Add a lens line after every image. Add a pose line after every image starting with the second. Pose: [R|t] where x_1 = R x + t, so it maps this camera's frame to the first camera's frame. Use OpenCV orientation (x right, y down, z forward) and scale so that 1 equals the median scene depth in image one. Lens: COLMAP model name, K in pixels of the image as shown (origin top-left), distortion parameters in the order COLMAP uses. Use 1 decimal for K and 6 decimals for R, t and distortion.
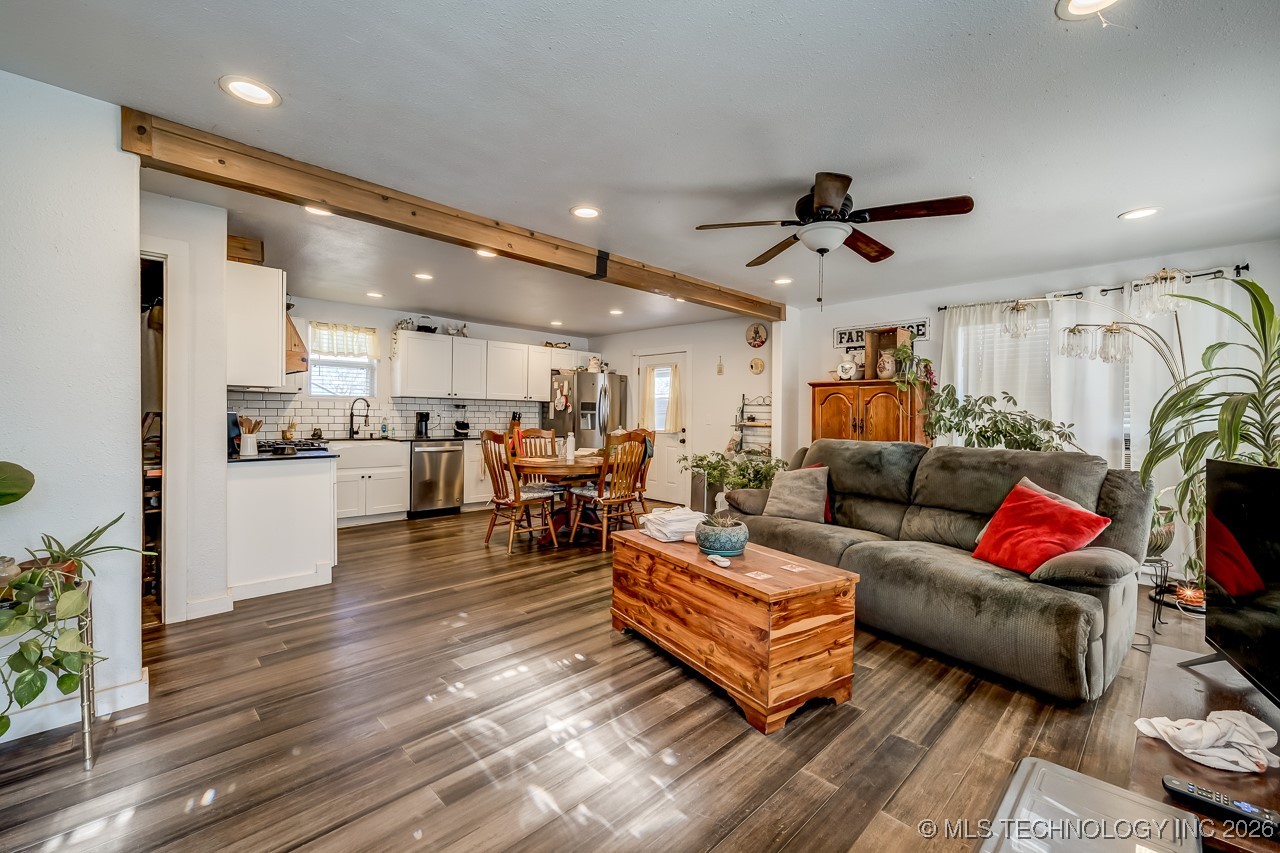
lens RADIAL K [[527.8, 0, 640.0], [0, 527.8, 426.5], [0, 0, 1]] dist [-0.001412, -0.000095]
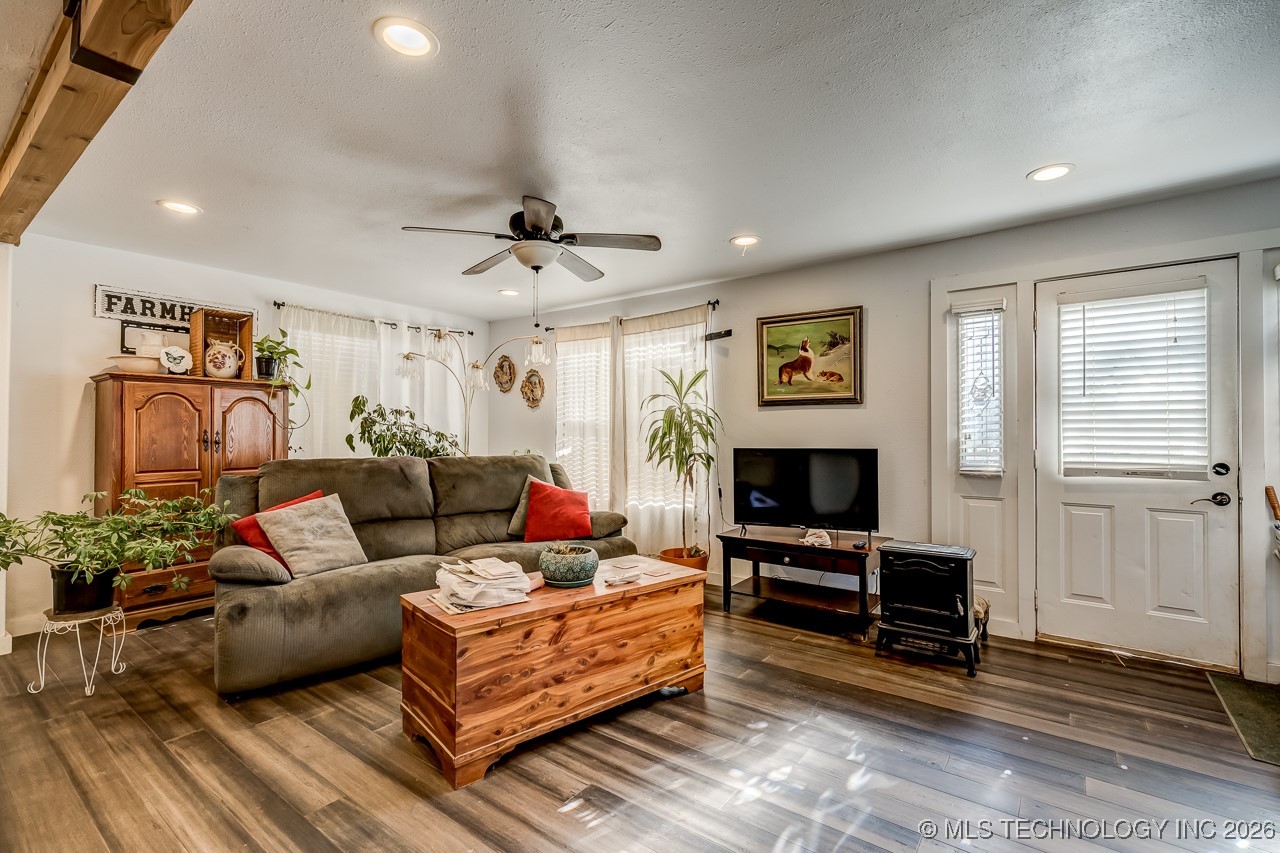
lens RADIAL K [[577.4, 0, 640.0], [0, 577.4, 426.5], [0, 0, 1]] dist [0.014526, 0.000178]
pose [[-0.145277, 0.000633, 0.989391, -0.371939], [0.015246, 0.999882, 0.001599, -0.012455], [-0.989274, 0.015317, -0.145270, 0.454057]]
